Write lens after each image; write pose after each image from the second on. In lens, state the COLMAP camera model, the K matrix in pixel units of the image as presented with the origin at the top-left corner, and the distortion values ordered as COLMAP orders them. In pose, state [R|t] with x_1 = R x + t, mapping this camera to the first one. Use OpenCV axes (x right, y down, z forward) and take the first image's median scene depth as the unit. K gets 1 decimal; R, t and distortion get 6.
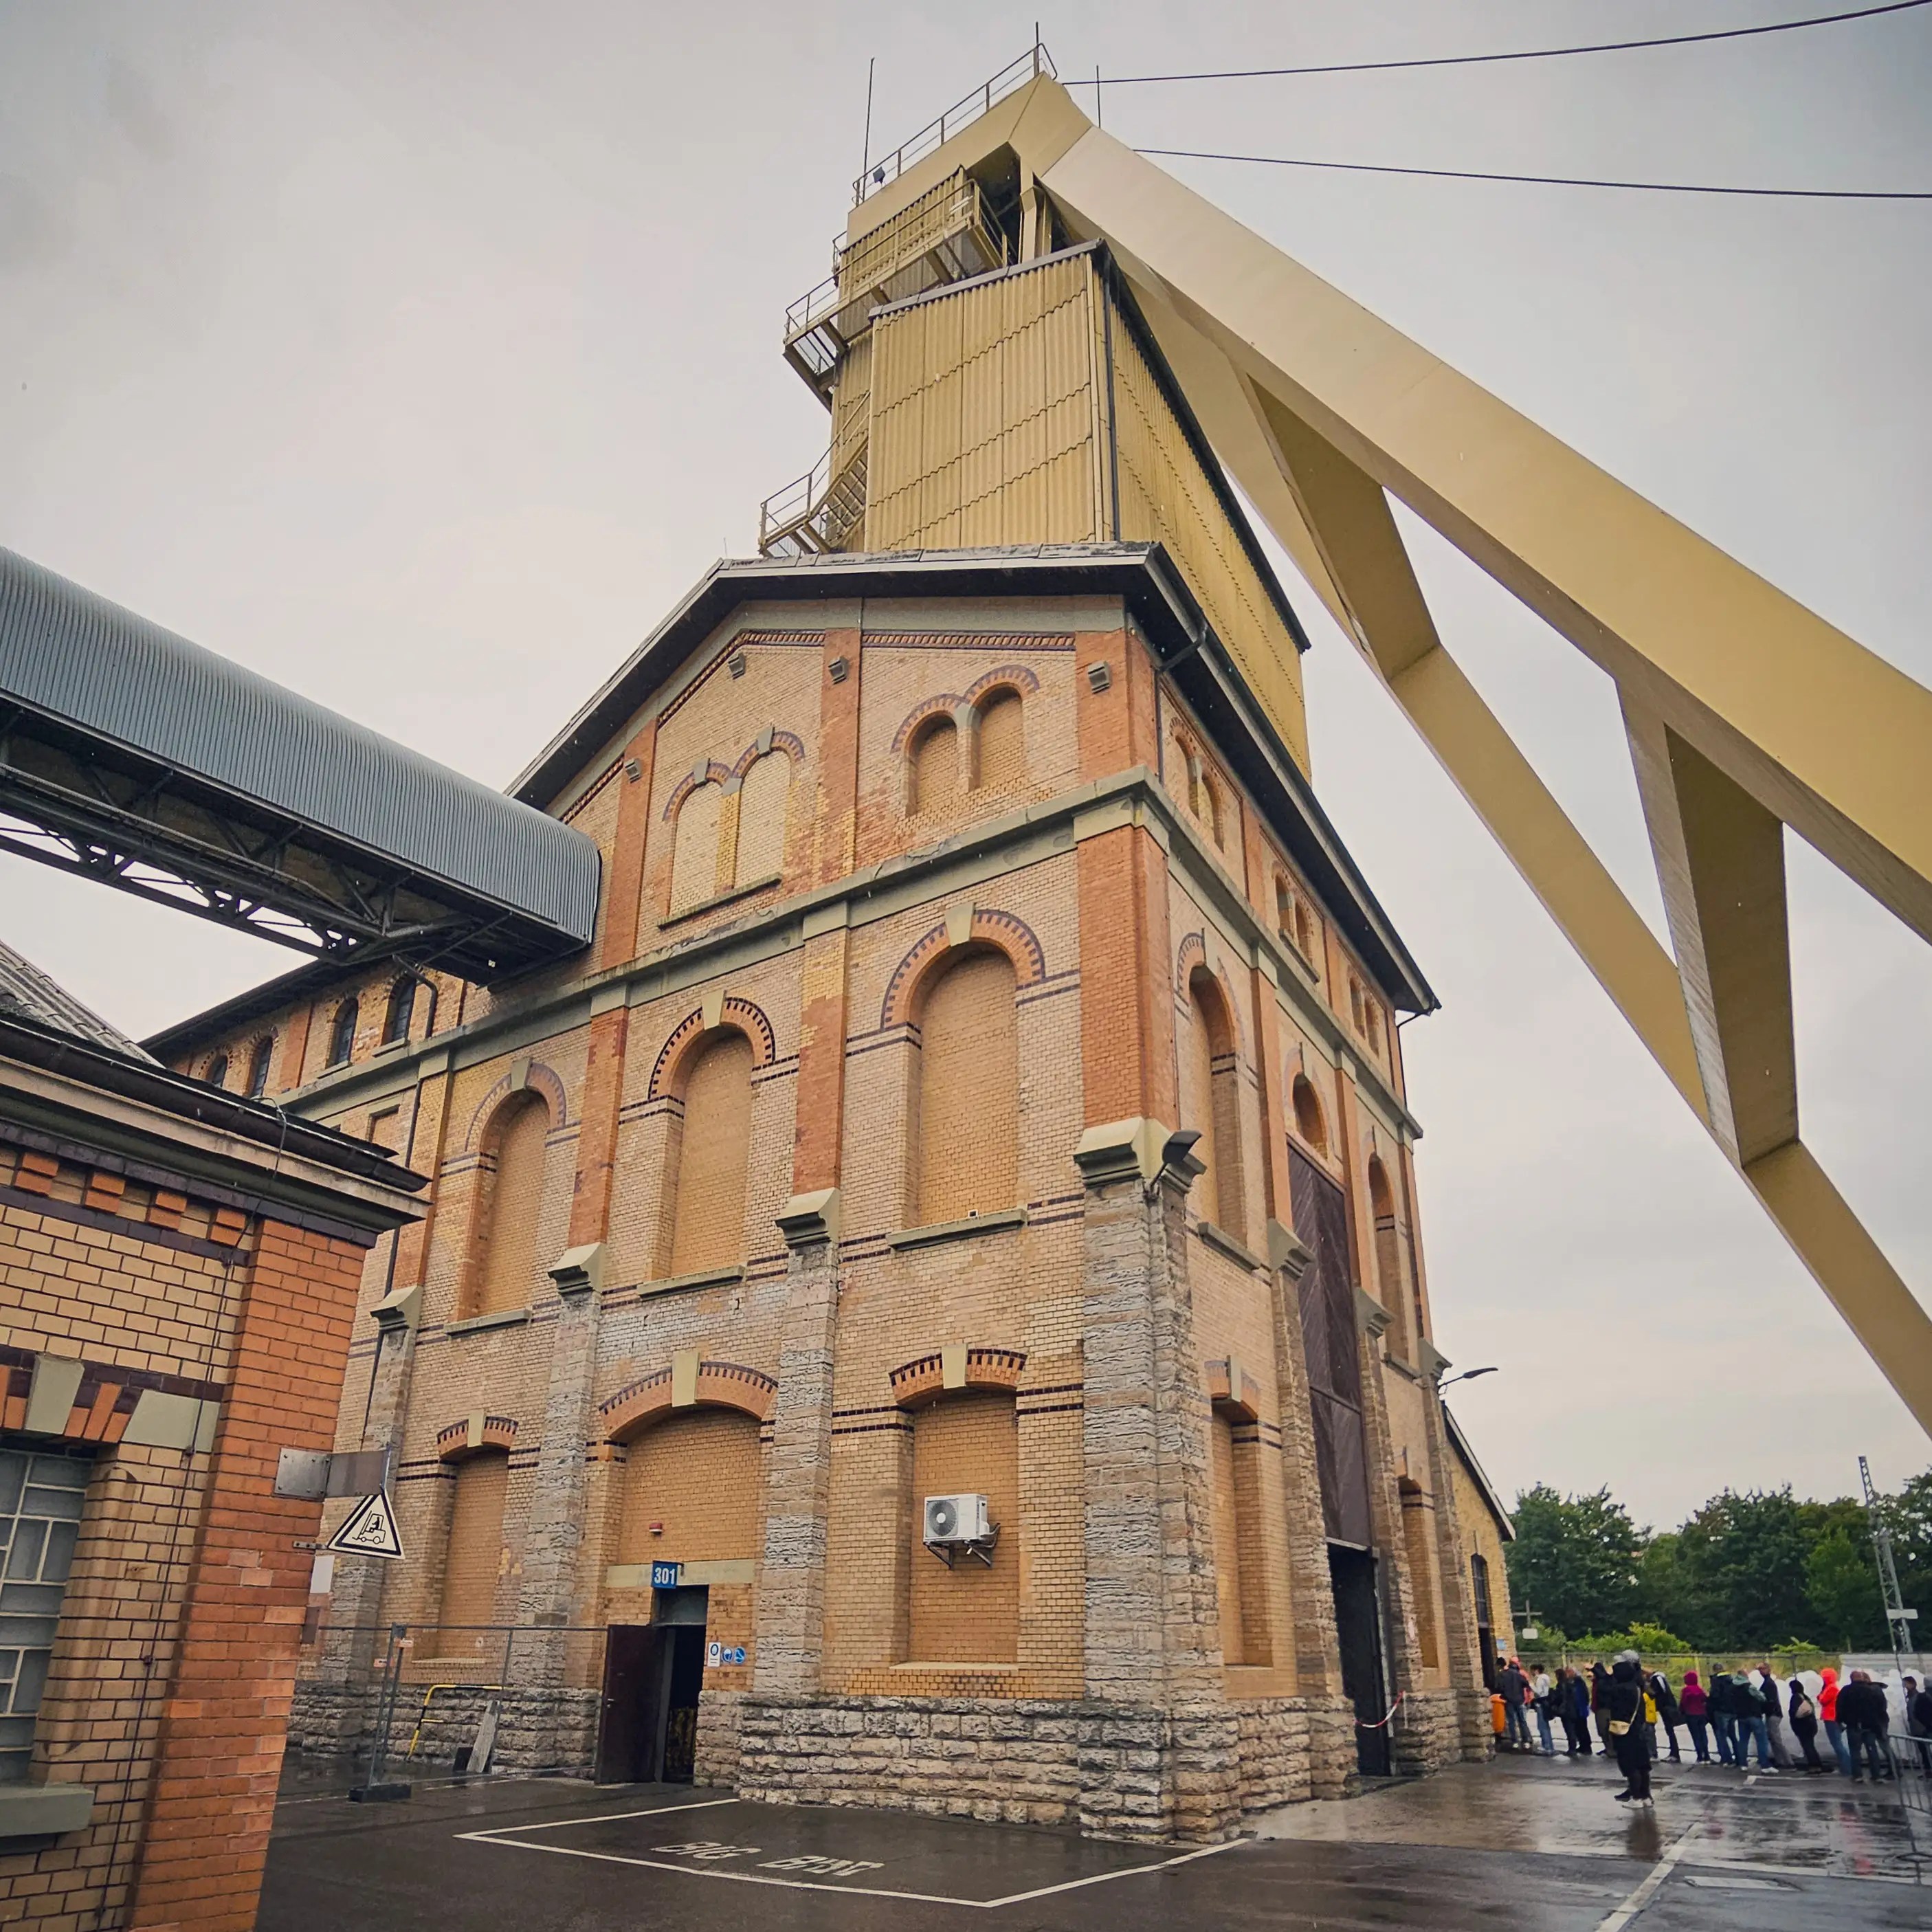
lens RADIAL K [[1609.1, 0, 936.8], [0, 1609.1, 969.9], [0, 0, 1]] dist [0.002391, -0.001545]
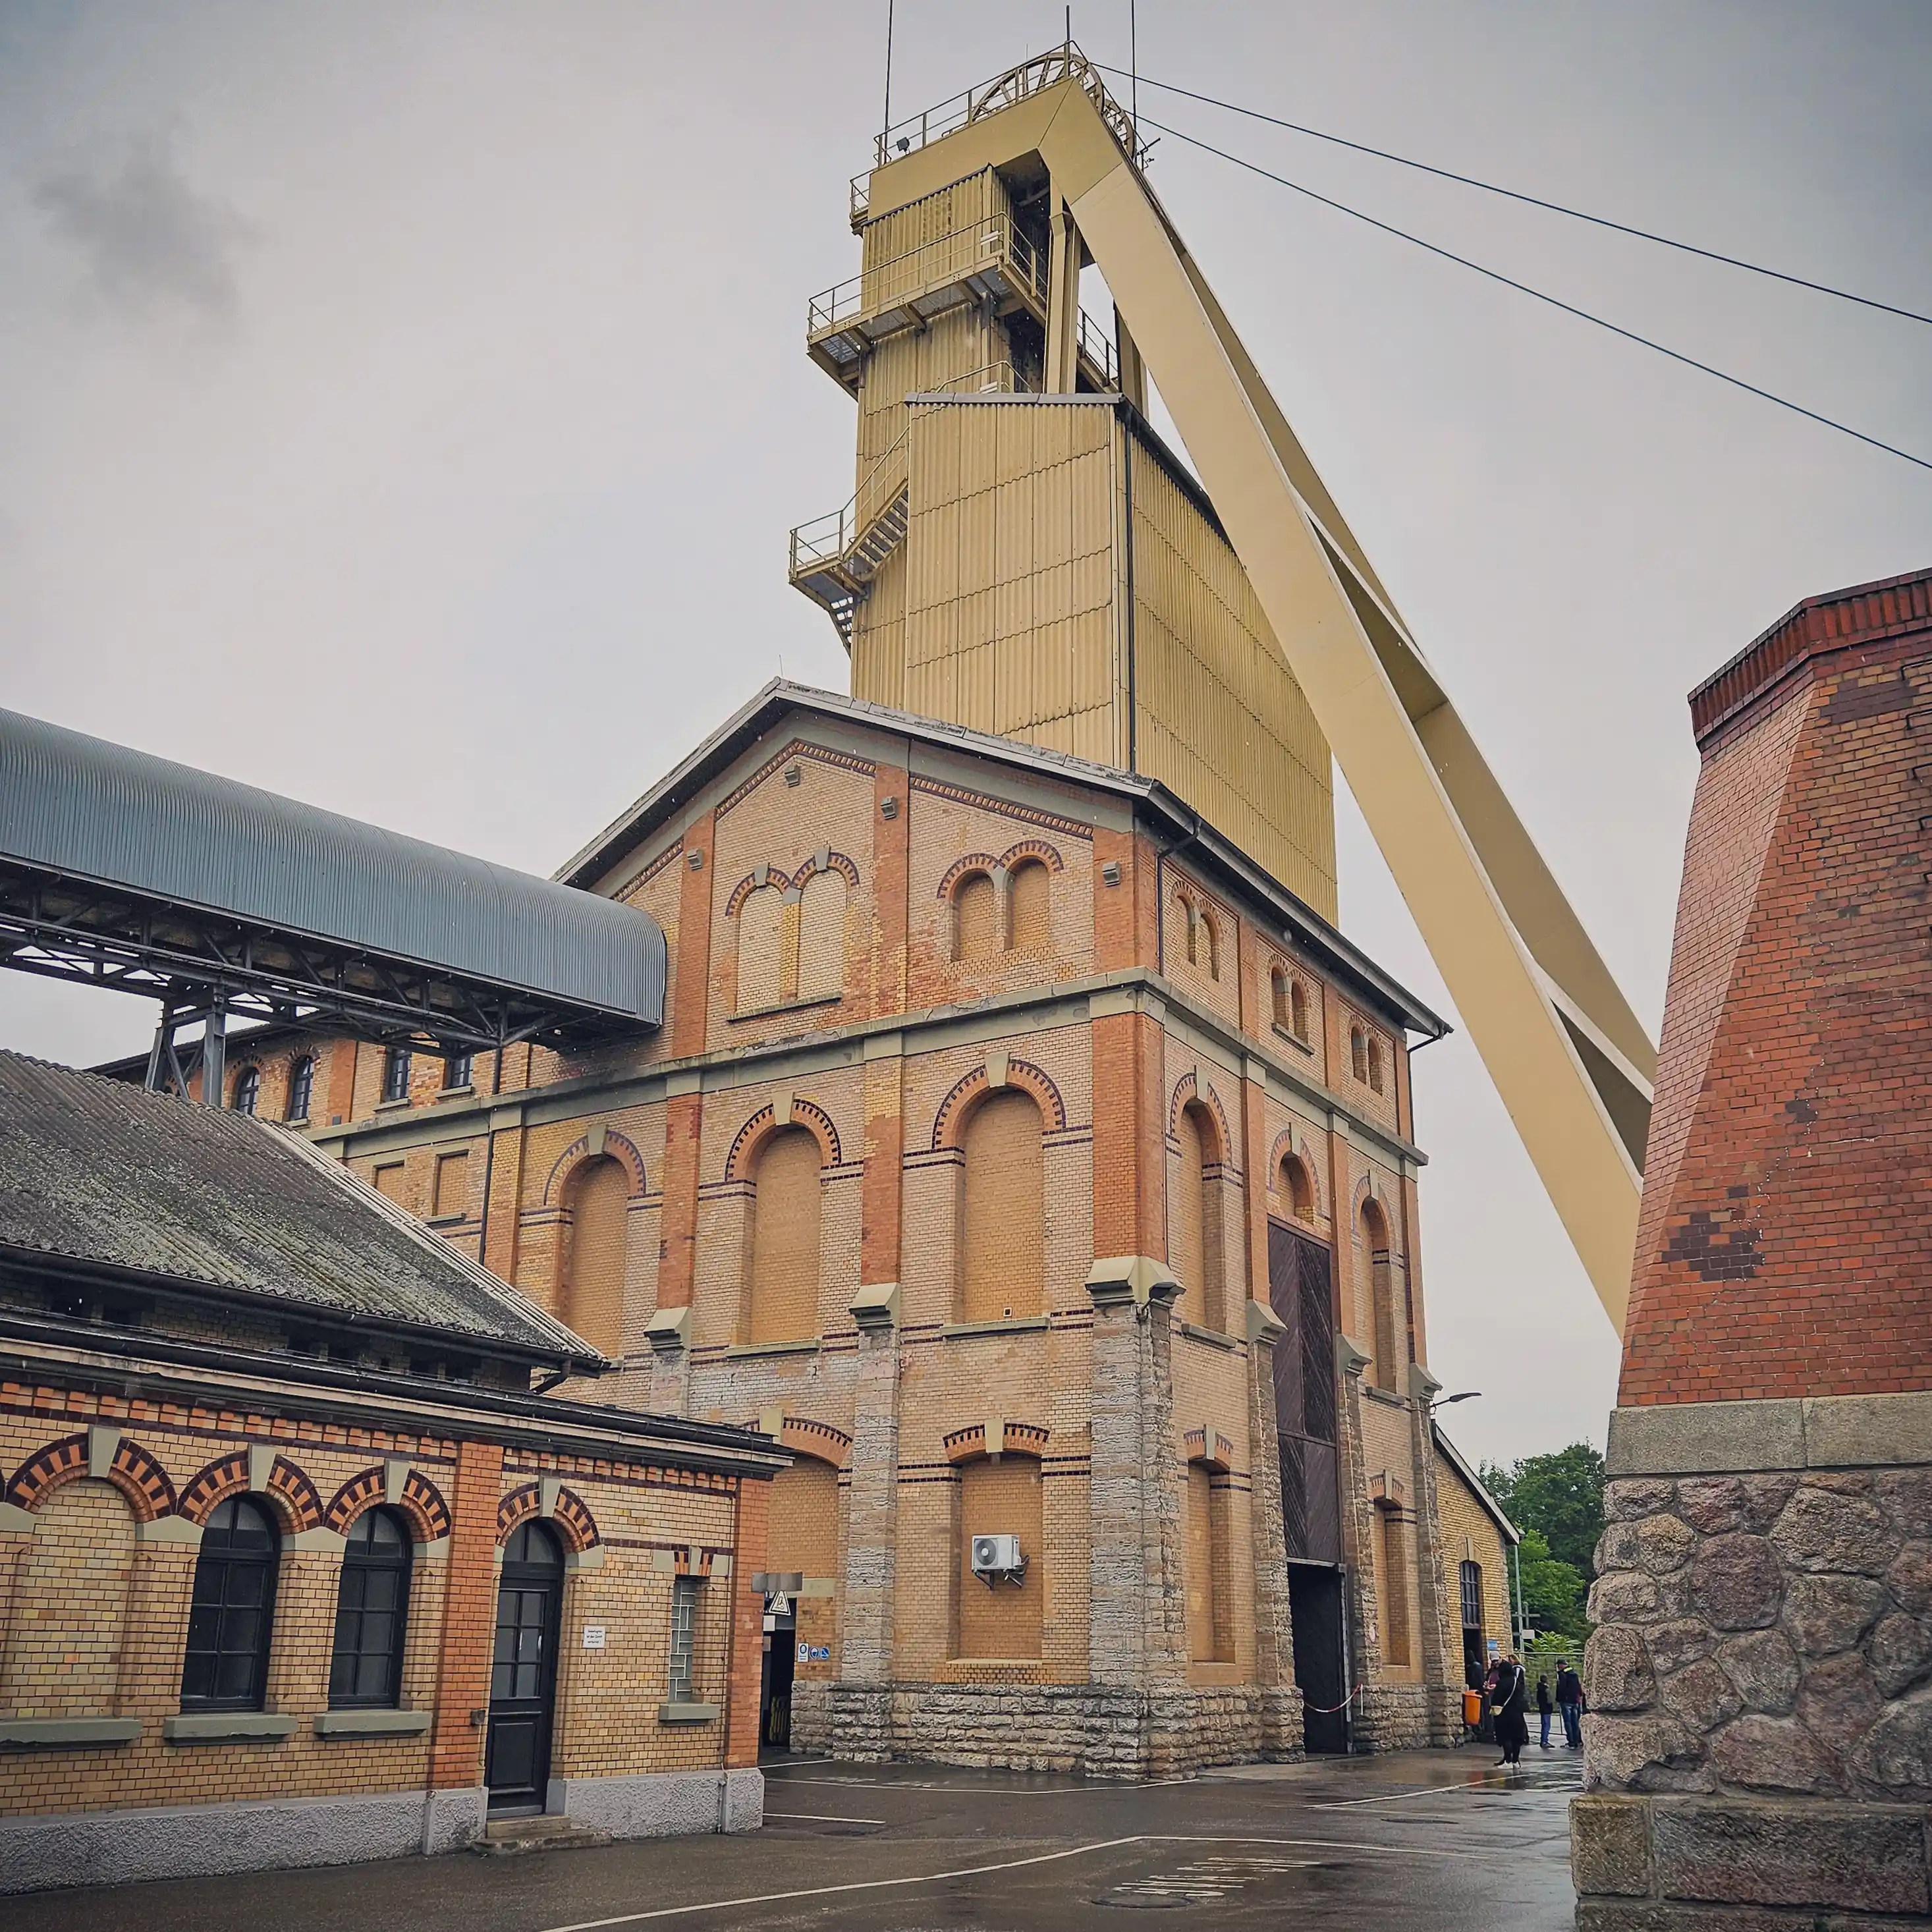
lens RADIAL K [[1852.8, 0, 966.0], [0, 1852.8, 966.0], [0, 0, 1]] dist [0.090564, -0.130322]
pose [[0.999905, 0.005461, 0.012623, -0.028204], [-0.006106, 0.998645, 0.051672, -0.181784], [-0.012323, -0.051744, 0.998584, -0.422683]]
